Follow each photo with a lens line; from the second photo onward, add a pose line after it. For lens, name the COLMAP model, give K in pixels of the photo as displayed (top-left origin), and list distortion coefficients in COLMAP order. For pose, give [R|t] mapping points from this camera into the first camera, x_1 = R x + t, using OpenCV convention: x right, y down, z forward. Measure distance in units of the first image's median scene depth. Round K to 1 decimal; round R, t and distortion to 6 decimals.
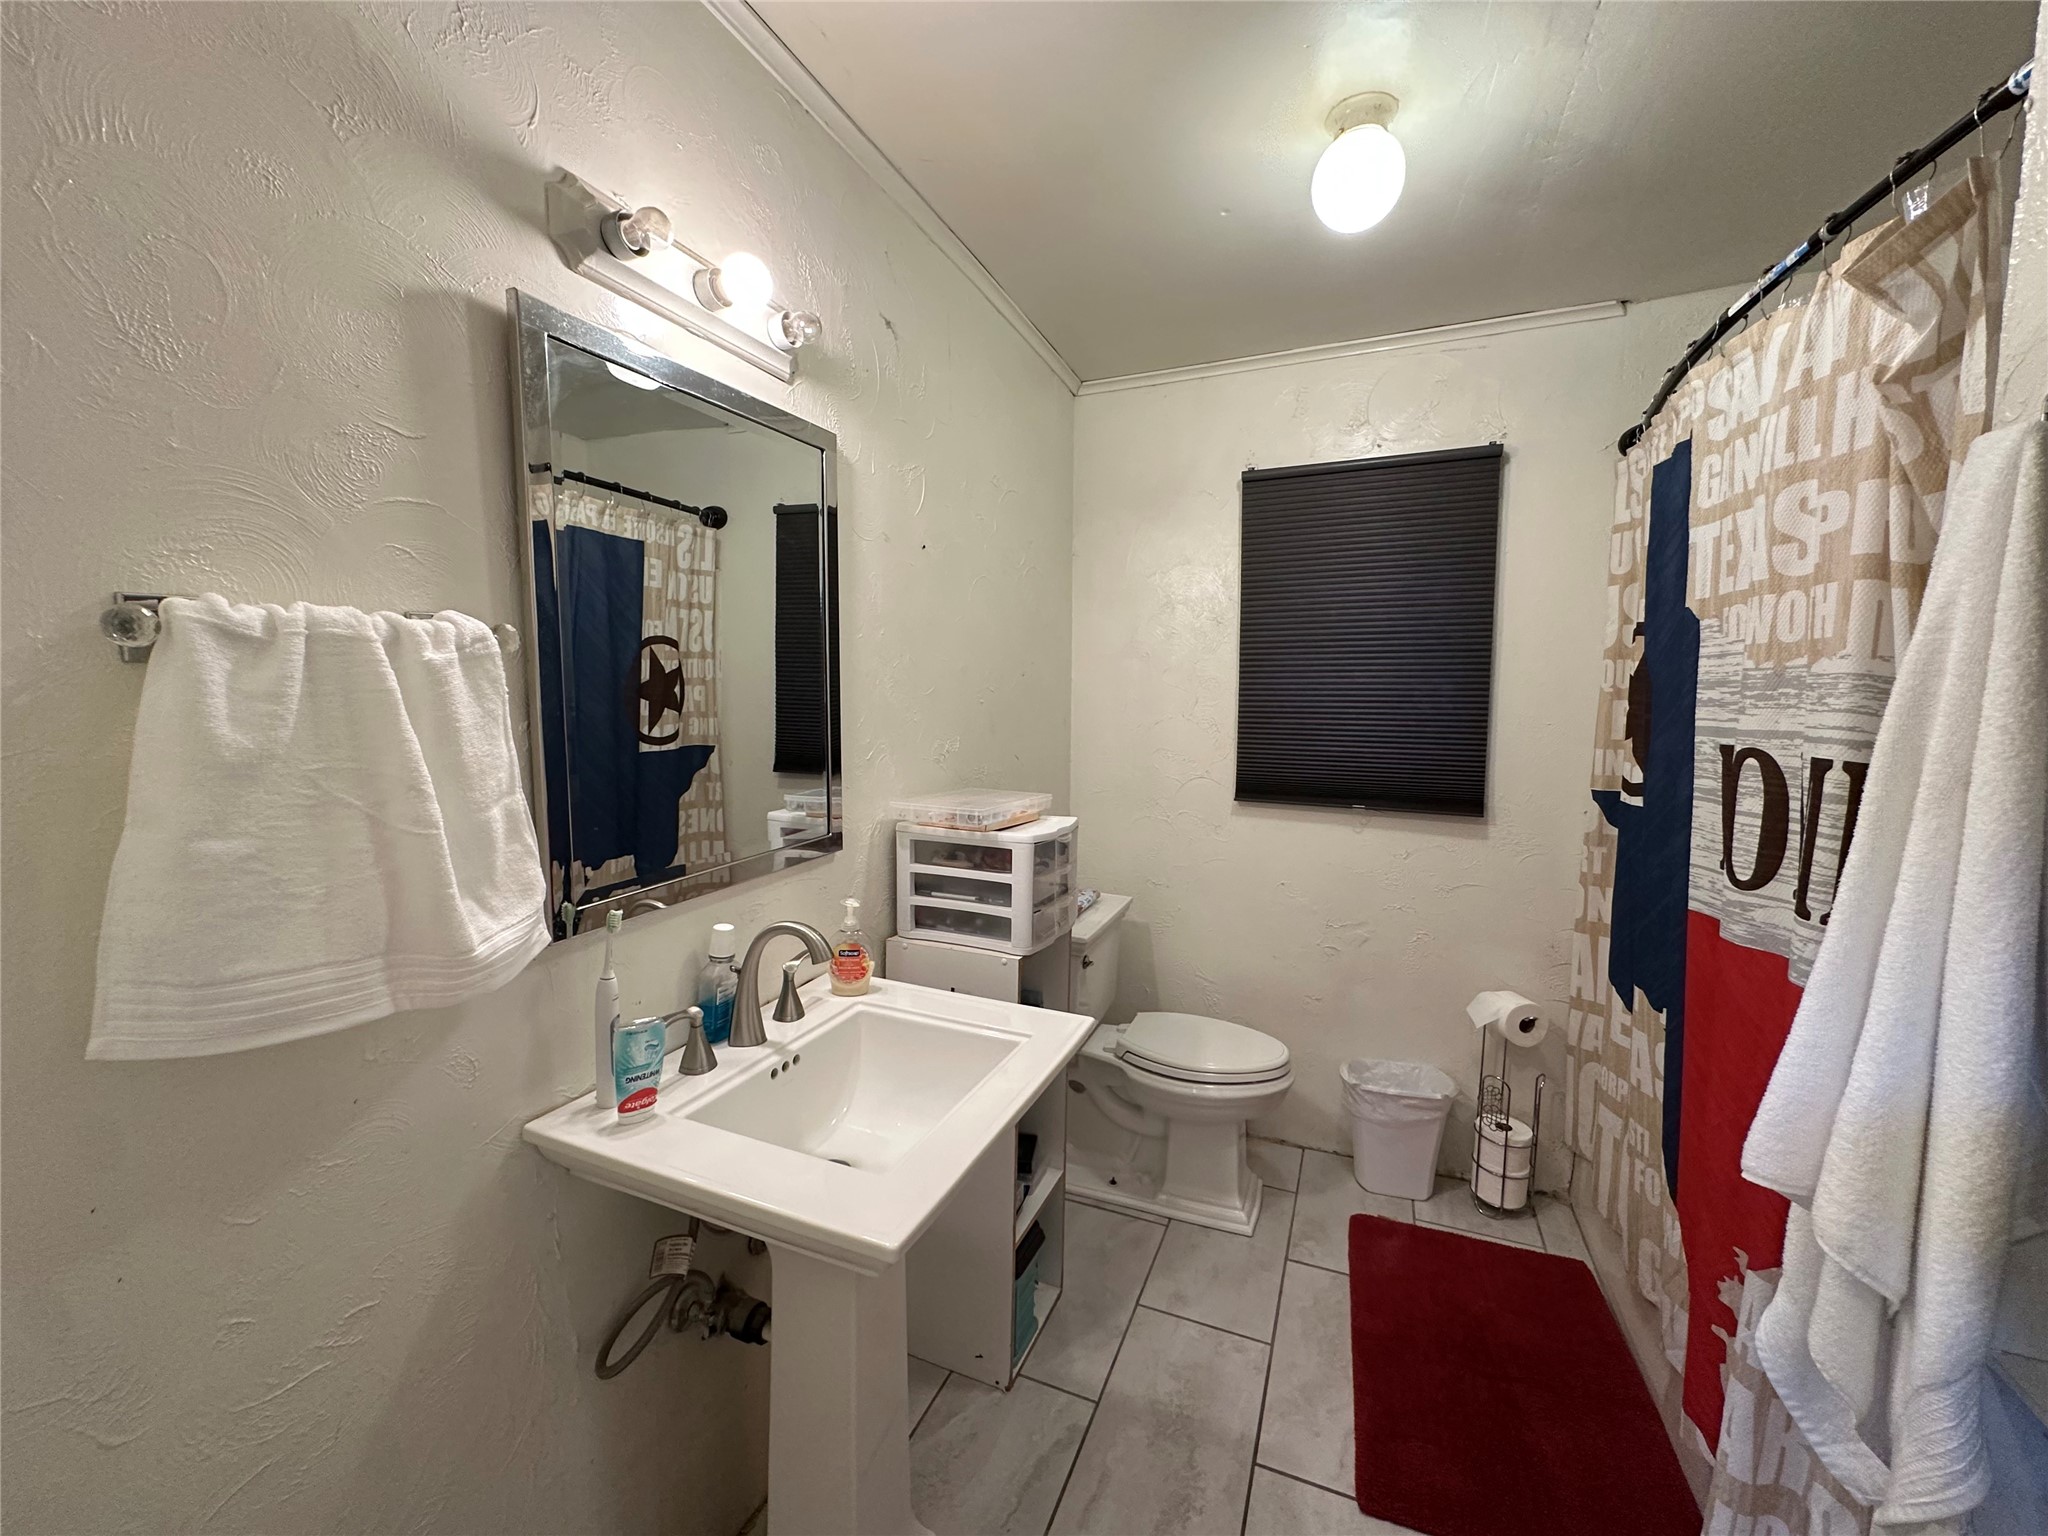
lens RADIAL K [[827.9, 0, 1024.0], [0, 827.9, 768.0], [0, 0, 1]] dist [-0.001787, 0.000349]
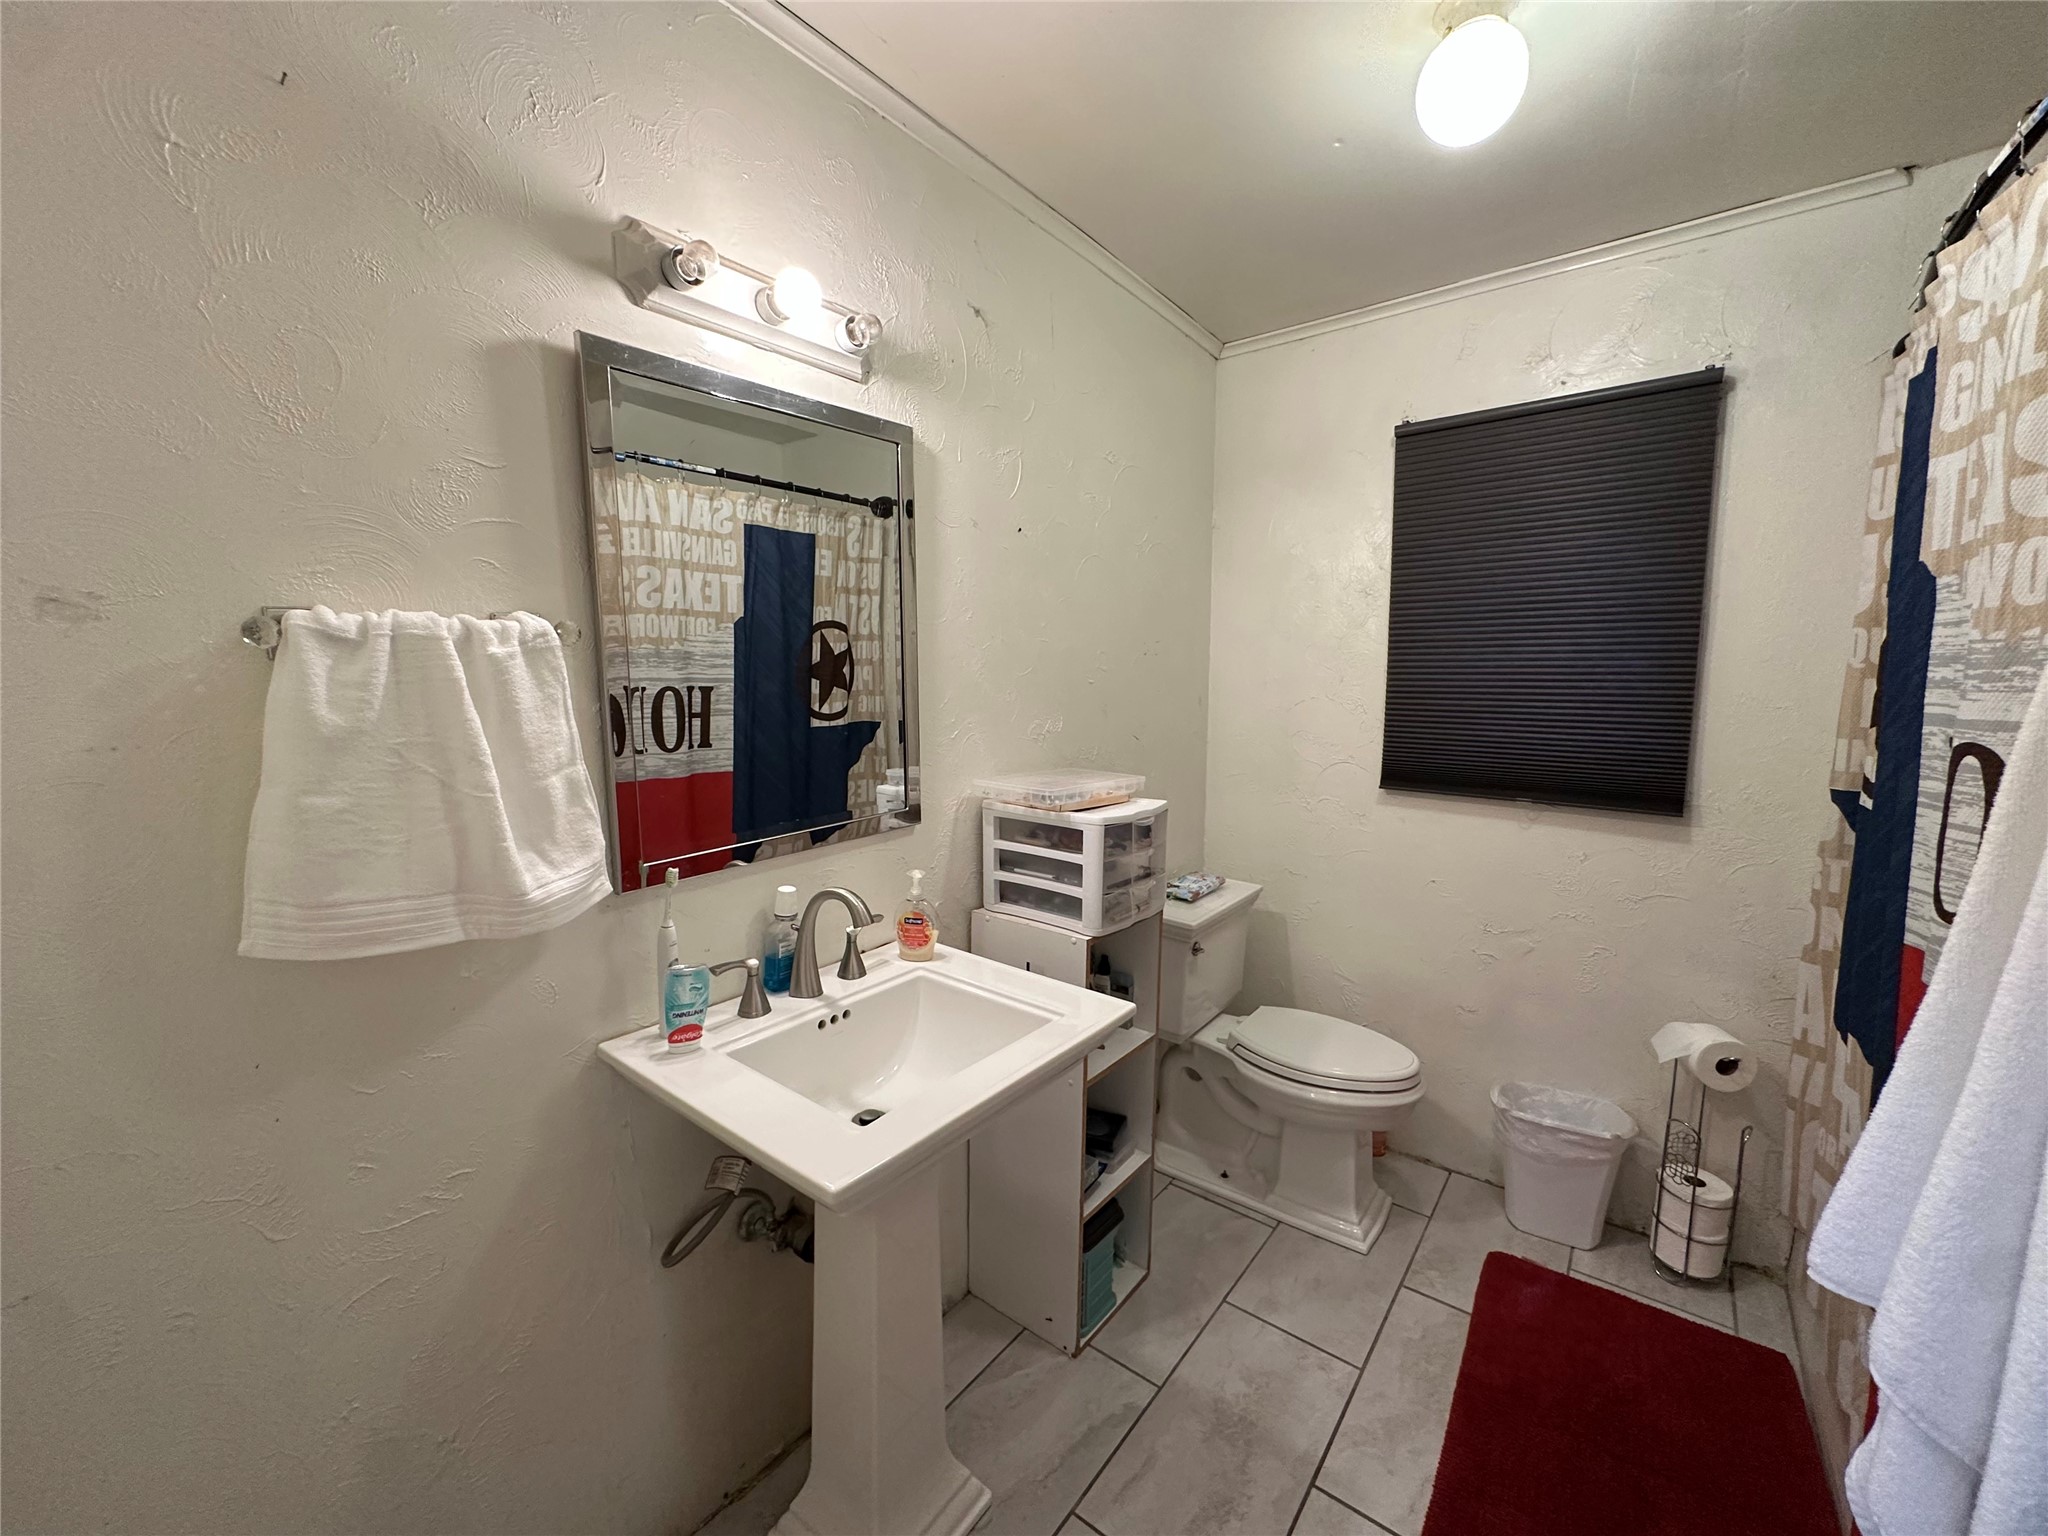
lens RADIAL K [[827.9, 0, 1024.0], [0, 827.9, 768.0], [0, 0, 1]] dist [-0.001787, 0.000349]
pose [[0.965027, 0.025203, -0.260935, 0.182905], [-0.017661, 0.999357, 0.031207, -0.007567], [0.261553, -0.025507, 0.964852, 0.015602]]
